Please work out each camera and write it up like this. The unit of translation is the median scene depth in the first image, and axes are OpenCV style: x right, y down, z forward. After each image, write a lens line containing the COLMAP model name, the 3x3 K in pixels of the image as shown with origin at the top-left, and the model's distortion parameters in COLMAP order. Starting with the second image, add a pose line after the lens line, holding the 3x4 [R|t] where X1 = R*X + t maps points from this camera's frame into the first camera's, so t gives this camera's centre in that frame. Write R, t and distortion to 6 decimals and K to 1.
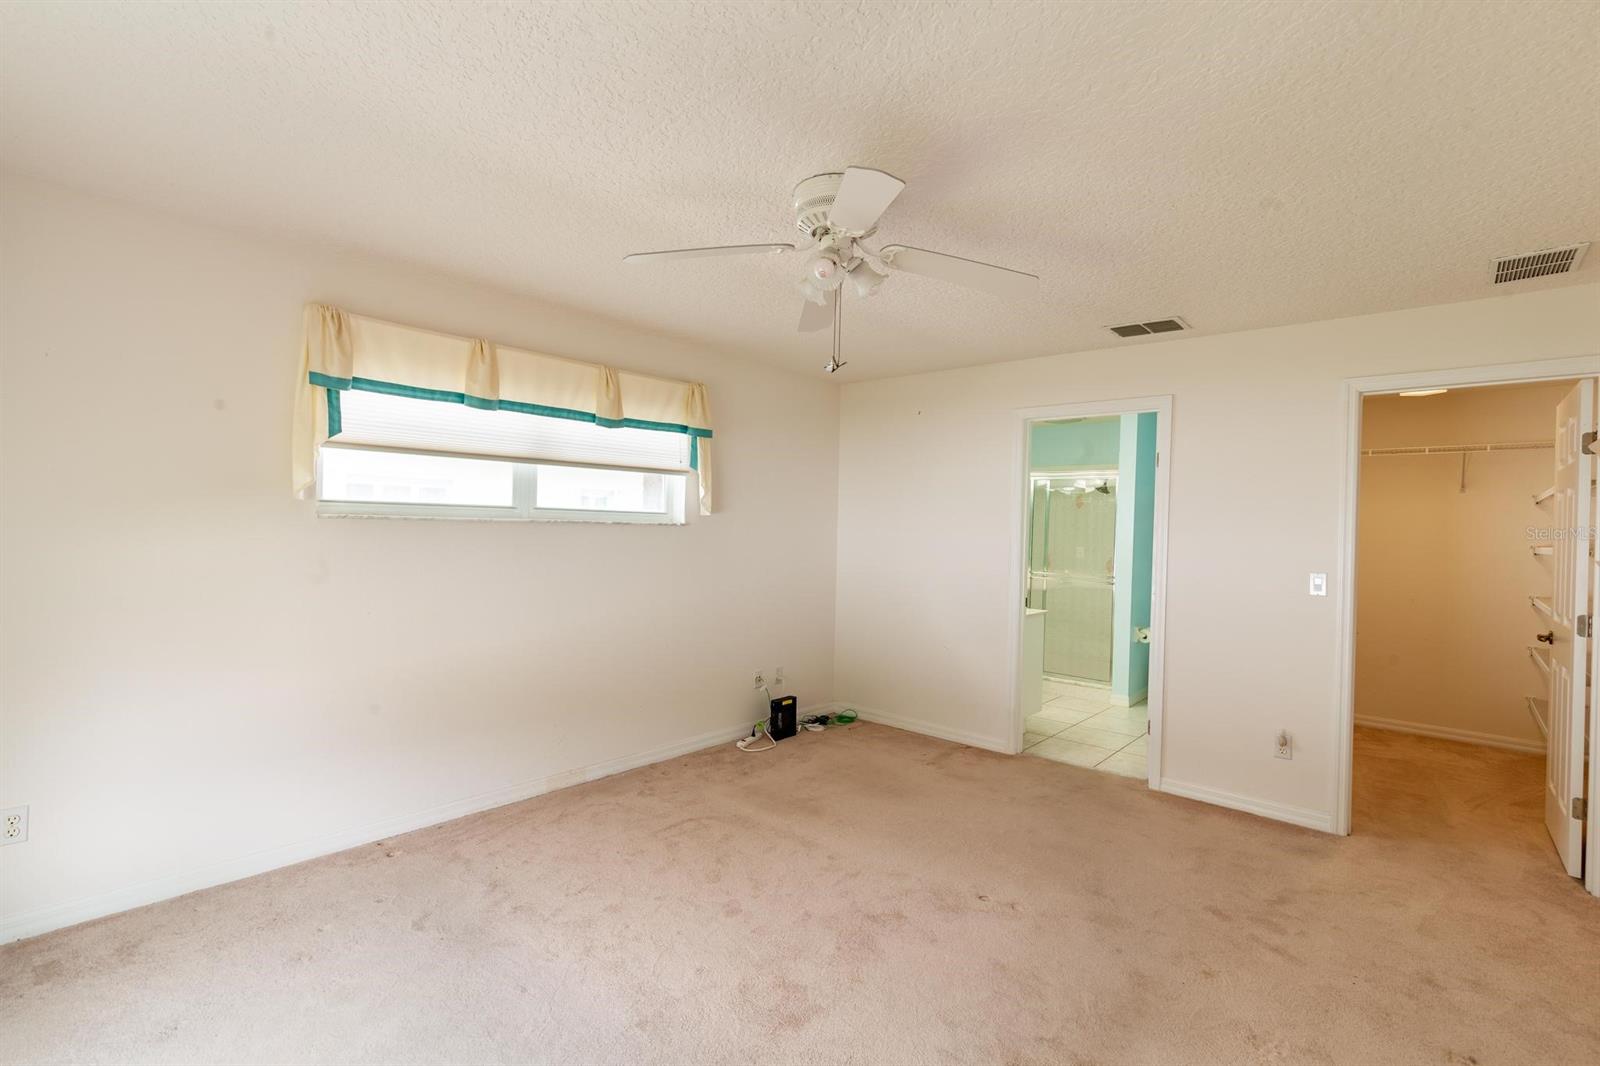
lens RADIAL K [[737.1, 0, 799.9], [0, 737.1, 524.7], [0, 0, 1]] dist [0.001726, 0.000213]
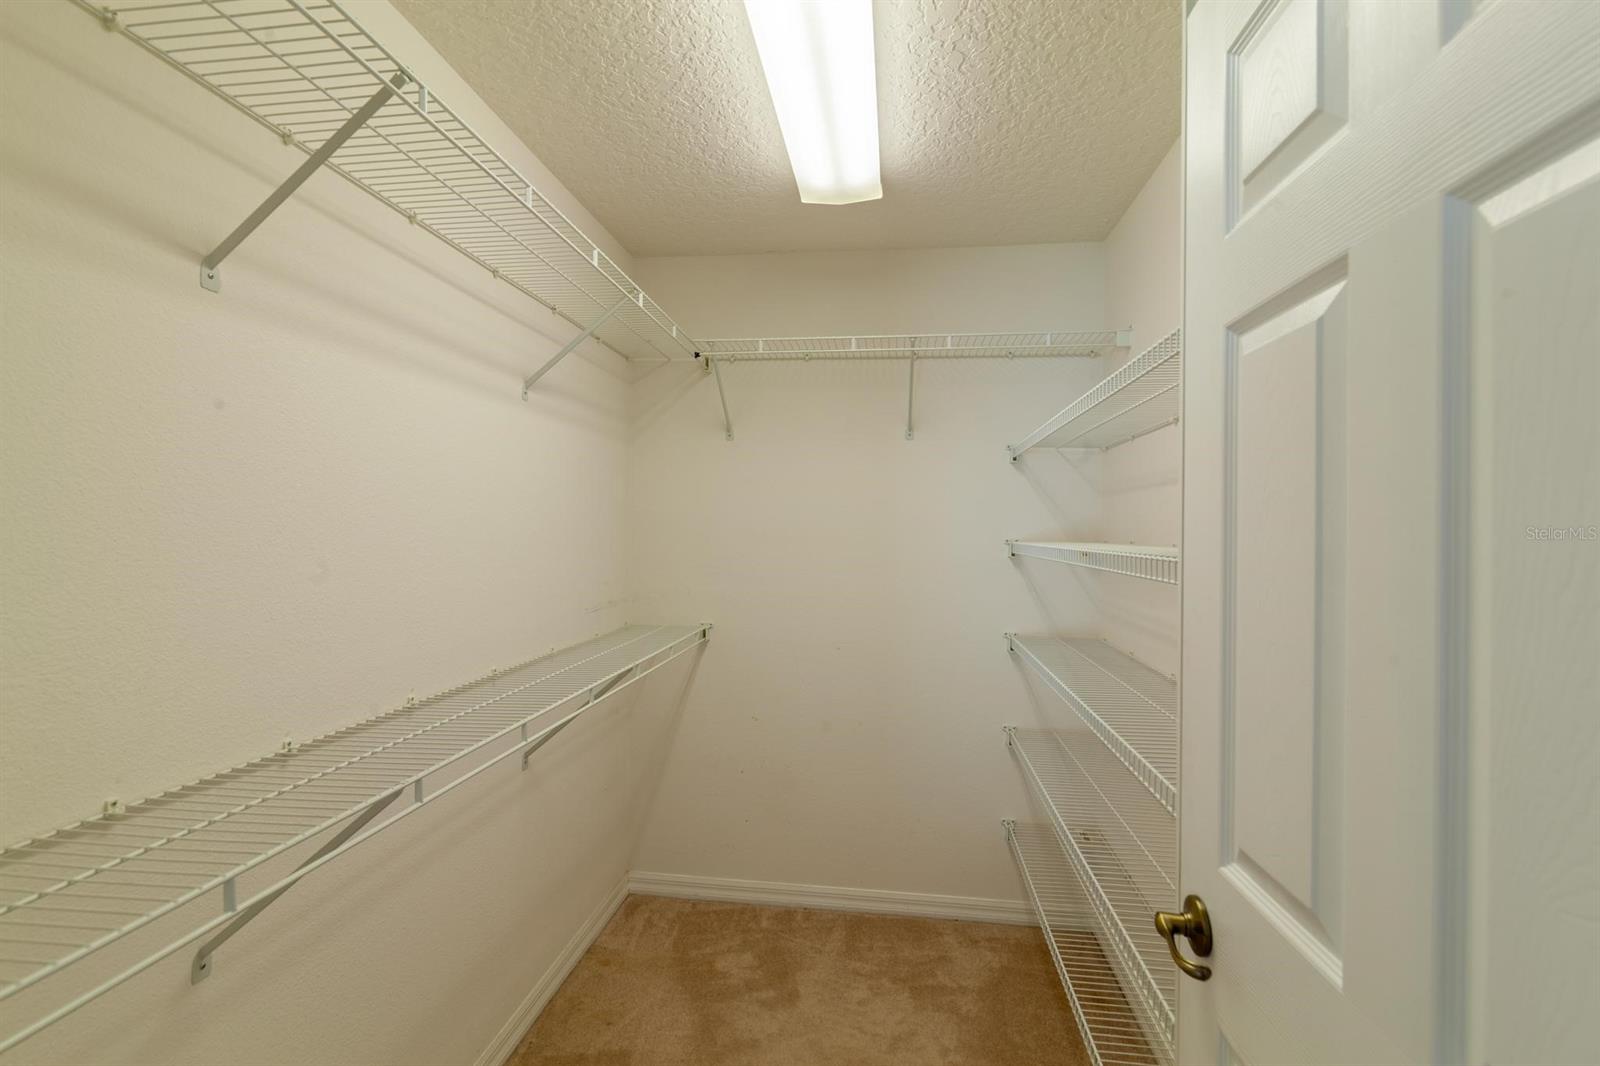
lens RADIAL K [[728.7, 0, 803.0], [0, 728.7, 531.2], [0, 0, 1]] dist [0.001653, -0.001097]
pose [[0.830005, -0.022522, 0.557301, 0.231910], [0.016590, 0.999739, 0.015693, 0.005058], [-0.557510, -0.003780, 0.830162, 0.260449]]
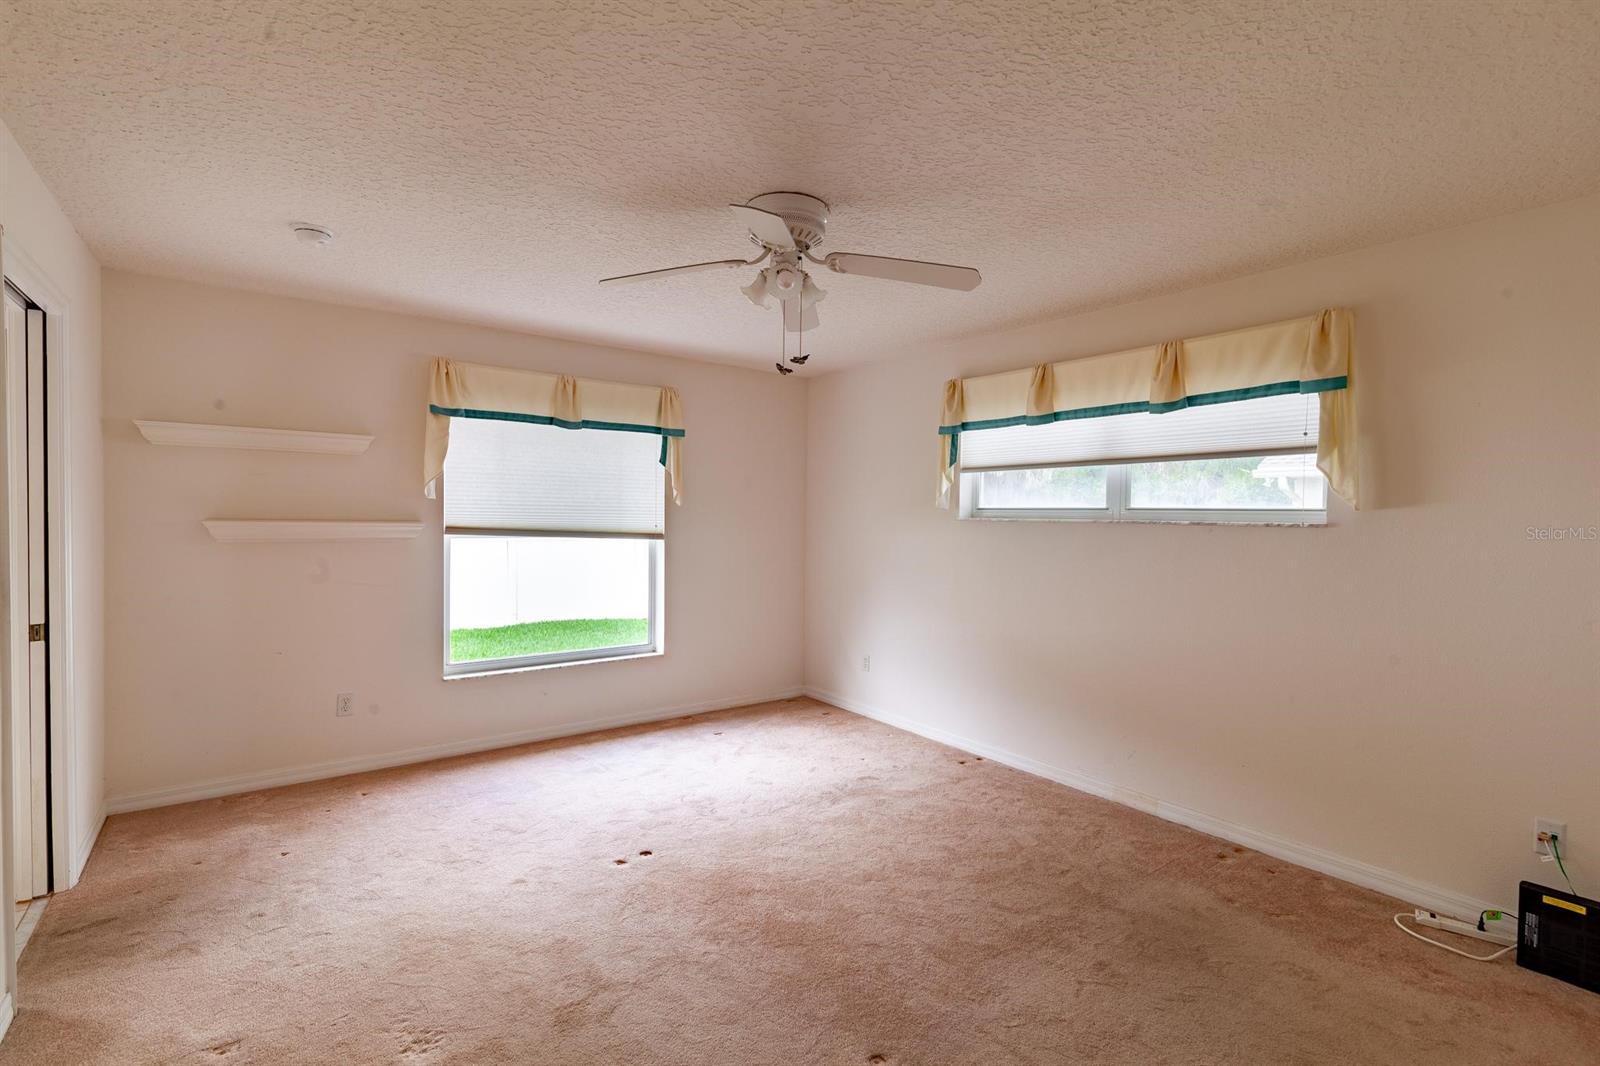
lens RADIAL K [[728.7, 0, 803.0], [0, 728.7, 531.2], [0, 0, 1]] dist [0.001653, -0.001097]
pose [[-0.203979, -0.009348, -0.978931, 0.744709], [-0.022207, 0.999741, -0.004919, 0.023476], [0.978723, 0.020736, -0.204134, 0.858615]]
